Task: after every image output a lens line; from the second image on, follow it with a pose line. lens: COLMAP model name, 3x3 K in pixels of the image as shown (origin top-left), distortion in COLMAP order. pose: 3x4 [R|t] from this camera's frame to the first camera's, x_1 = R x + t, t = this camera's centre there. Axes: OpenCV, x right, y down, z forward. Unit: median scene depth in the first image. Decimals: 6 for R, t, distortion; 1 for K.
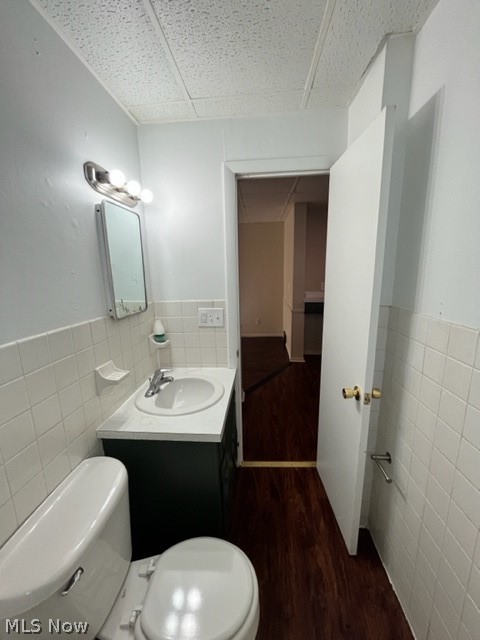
lens RADIAL K [[259.5, 0, 241.6], [0, 259.5, 319.5], [0, 0, 1]] dist [-0.002522, -0.000608]
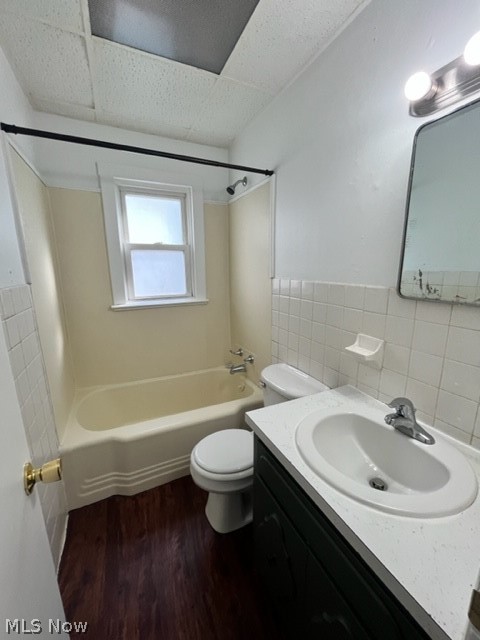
lens RADIAL K [[259.5, 0, 241.8], [0, 259.5, 320.8], [0, 0, 1]] dist [-0.002522, -0.000608]
pose [[-0.871431, 0.126861, -0.473830, 0.300786], [-0.066178, 0.926739, 0.369831, -0.189450], [0.486034, 0.353639, -0.799193, 1.473063]]
